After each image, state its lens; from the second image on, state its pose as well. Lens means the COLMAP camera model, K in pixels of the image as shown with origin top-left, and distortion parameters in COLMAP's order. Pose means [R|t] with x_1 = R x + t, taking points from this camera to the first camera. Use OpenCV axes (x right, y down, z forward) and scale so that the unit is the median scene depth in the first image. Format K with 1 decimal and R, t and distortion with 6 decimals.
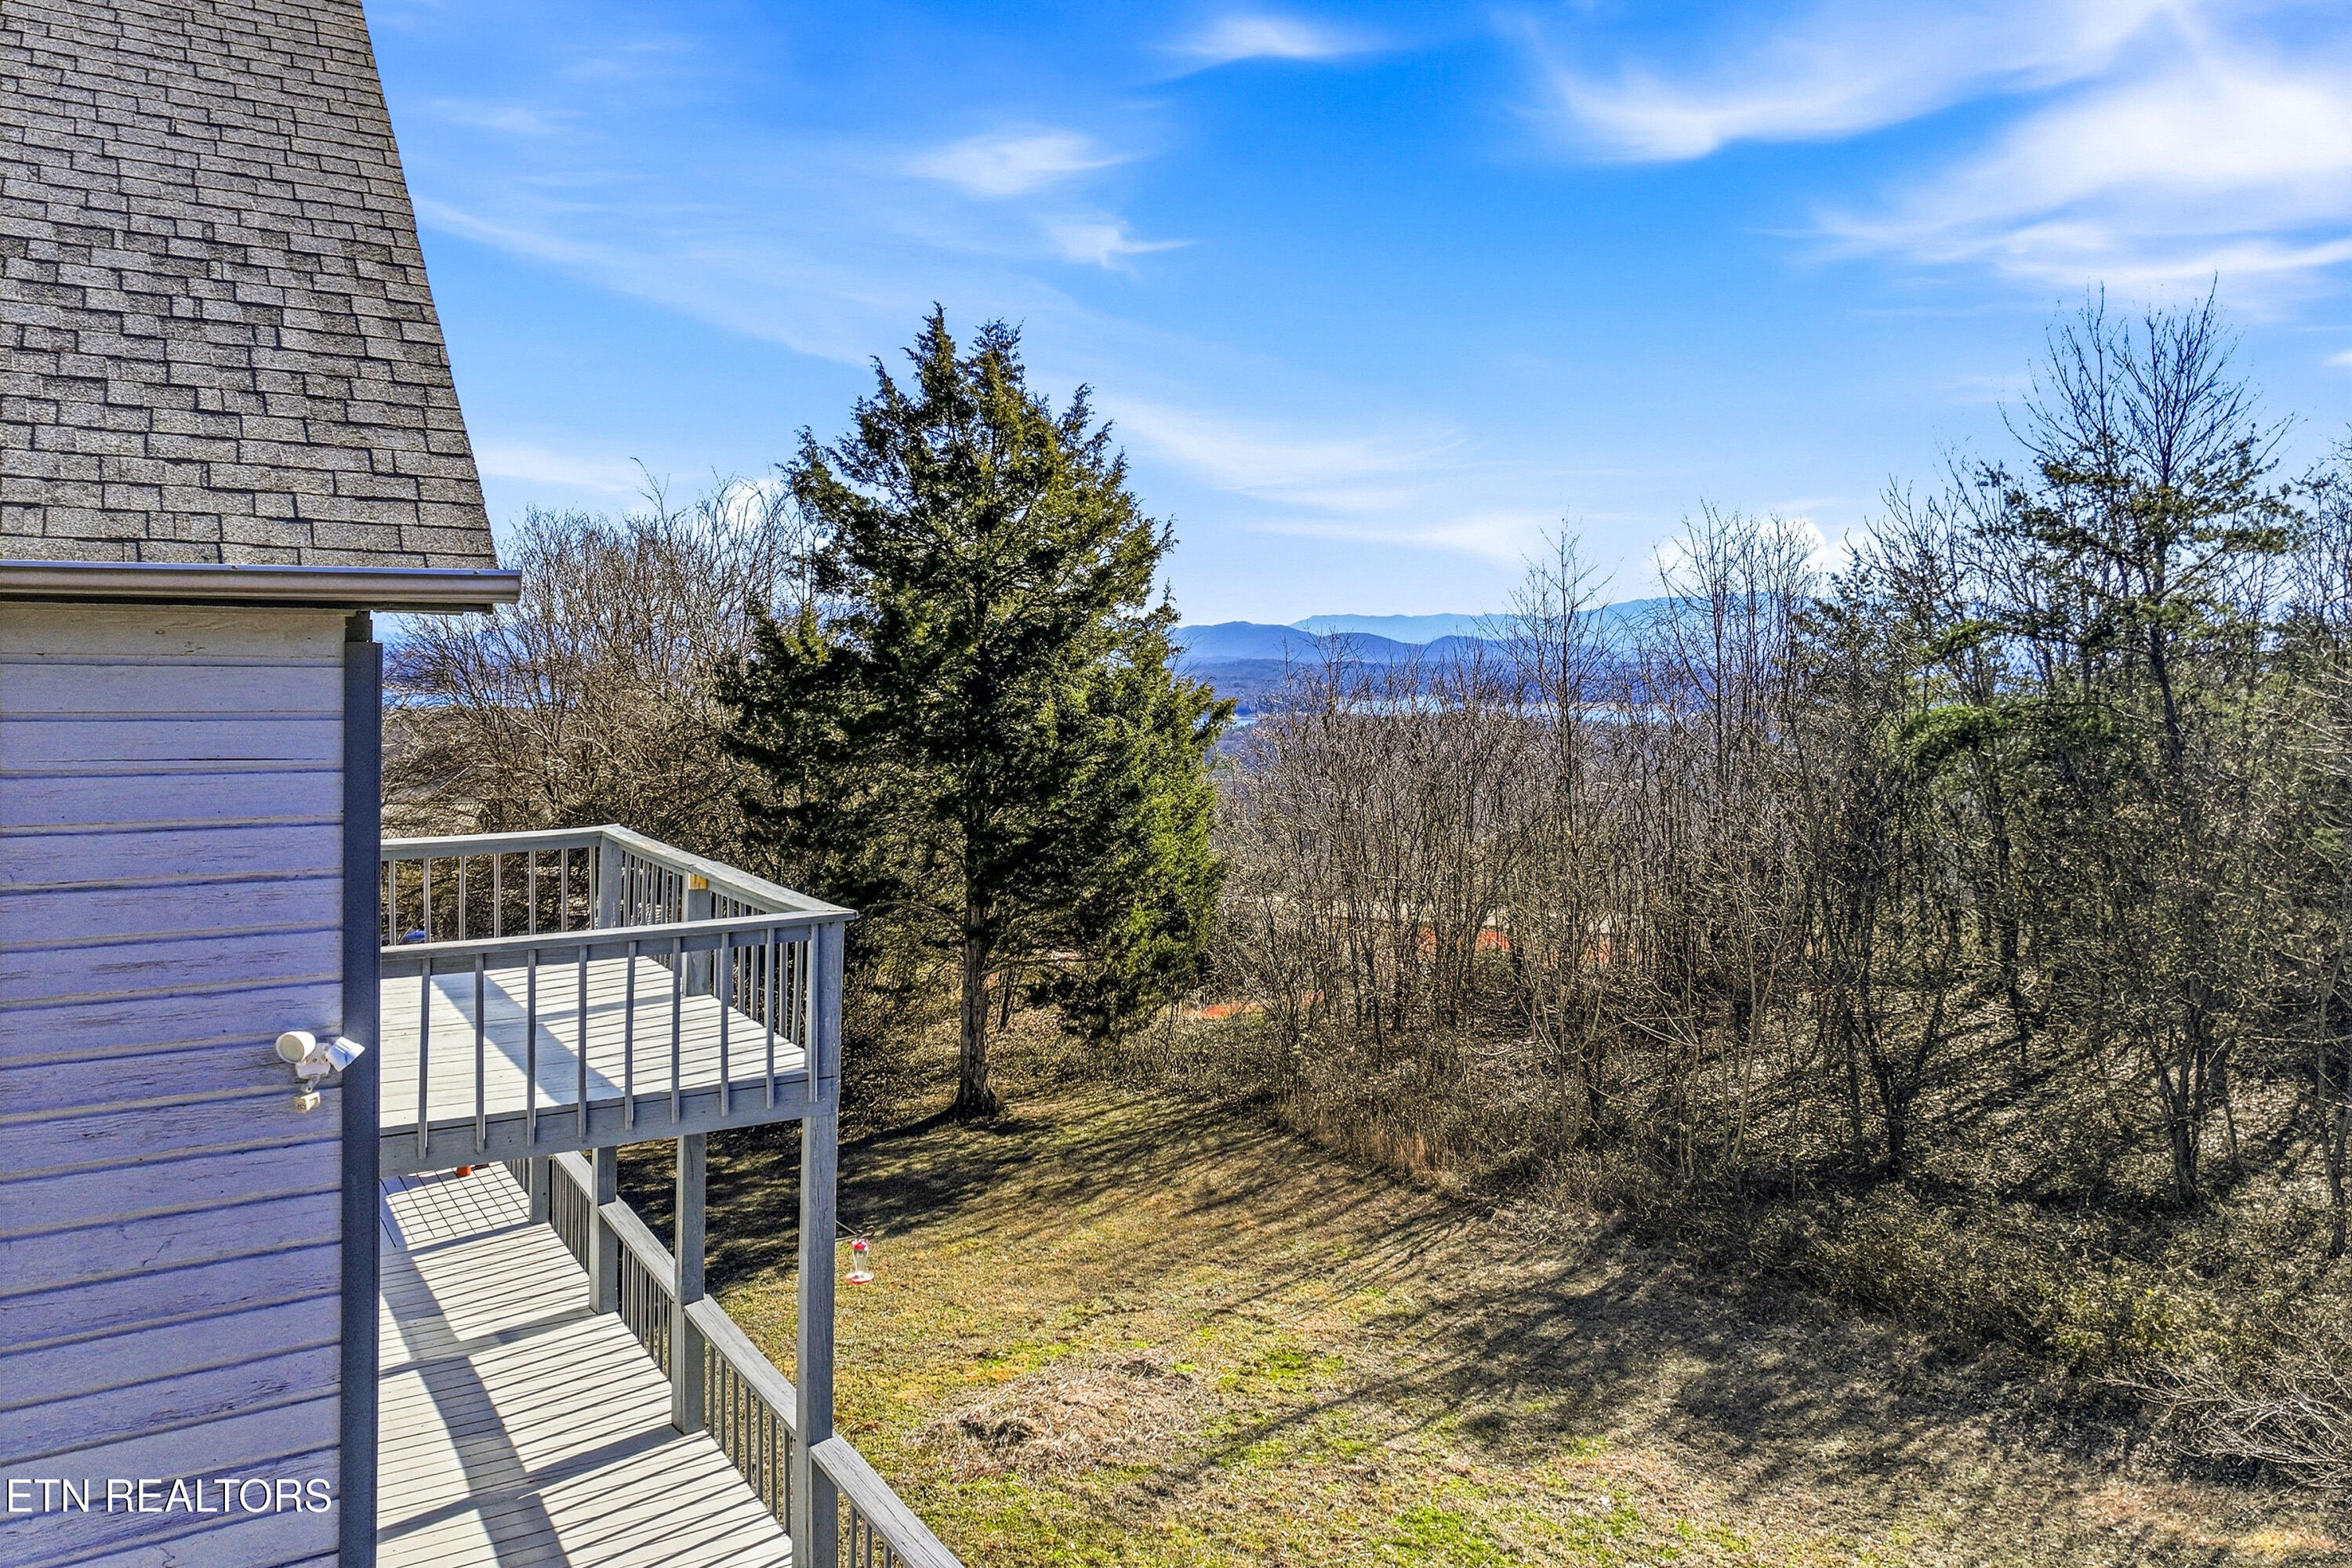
lens RADIAL K [[1637.4, 0, 1179.6], [0, 1637.4, 836.8], [0, 0, 1]] dist [-0.031659, 0.031449]
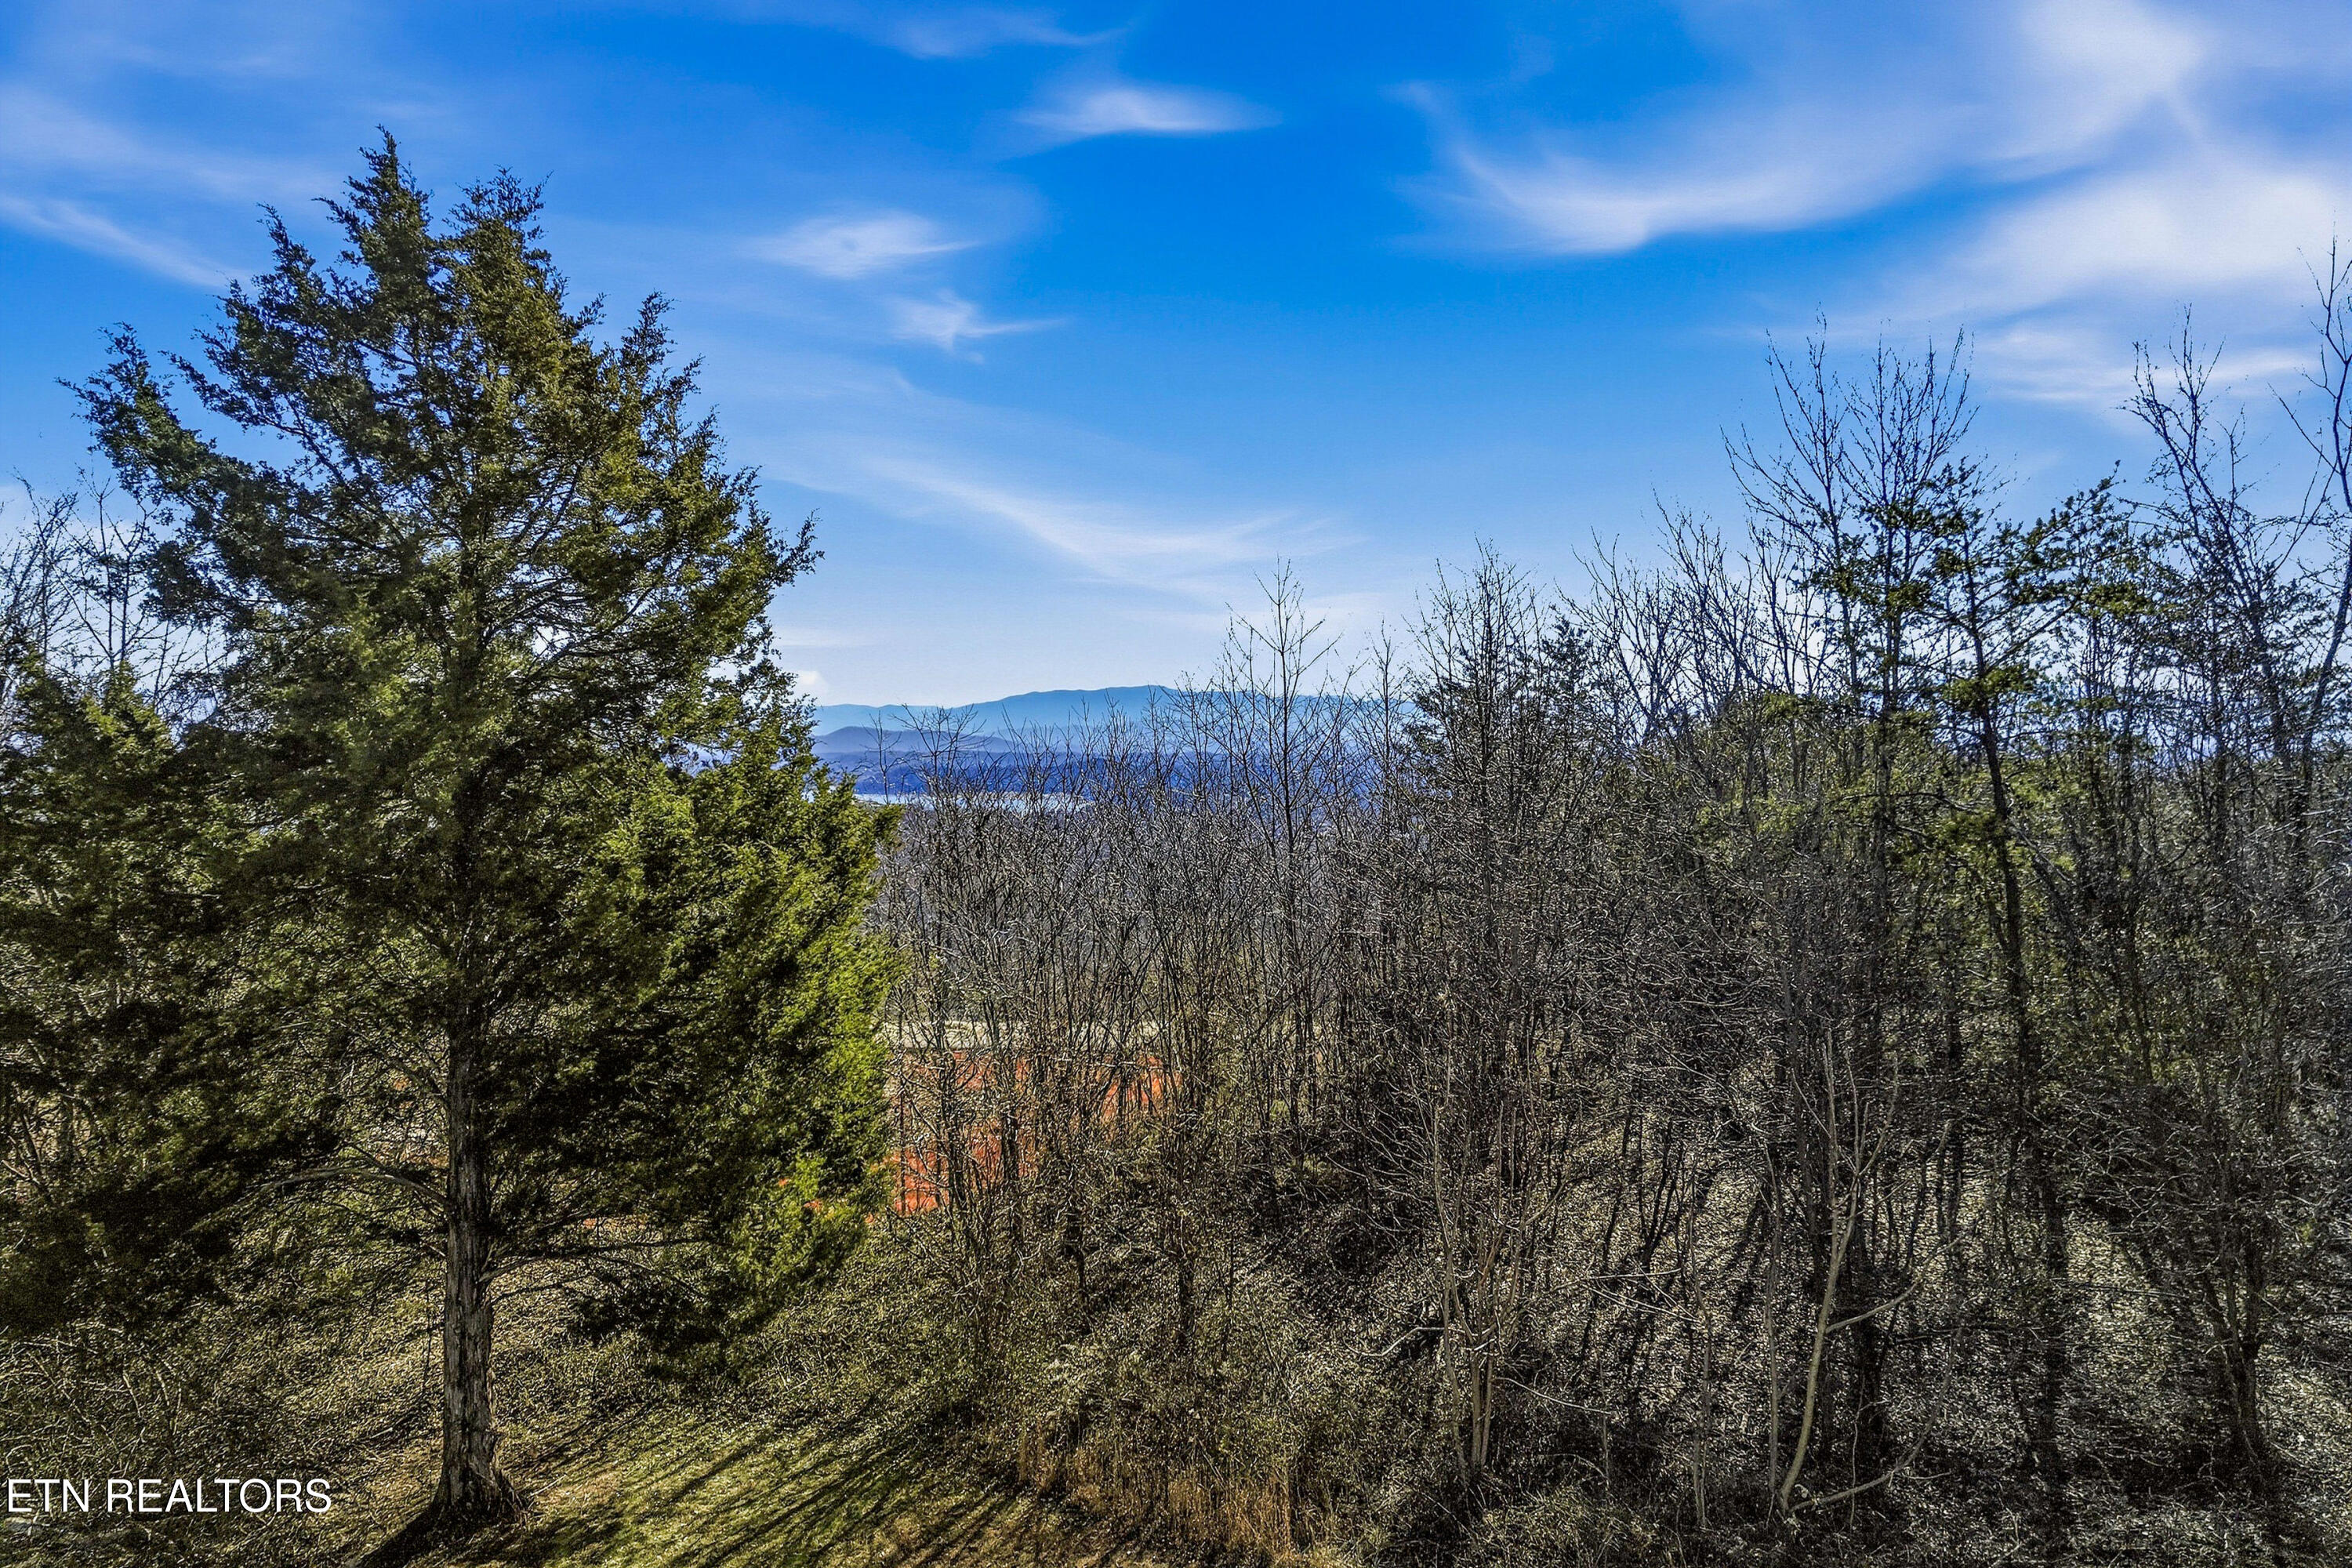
lens RADIAL K [[1637.4, 0, 1179.6], [0, 1637.4, 836.8], [0, 0, 1]] dist [-0.031659, 0.031449]
pose [[0.933343, -0.021612, 0.358335, -0.097849], [0.040987, 0.998074, -0.046561, -0.039079], [-0.356639, 0.058144, 0.932431, 0.376756]]
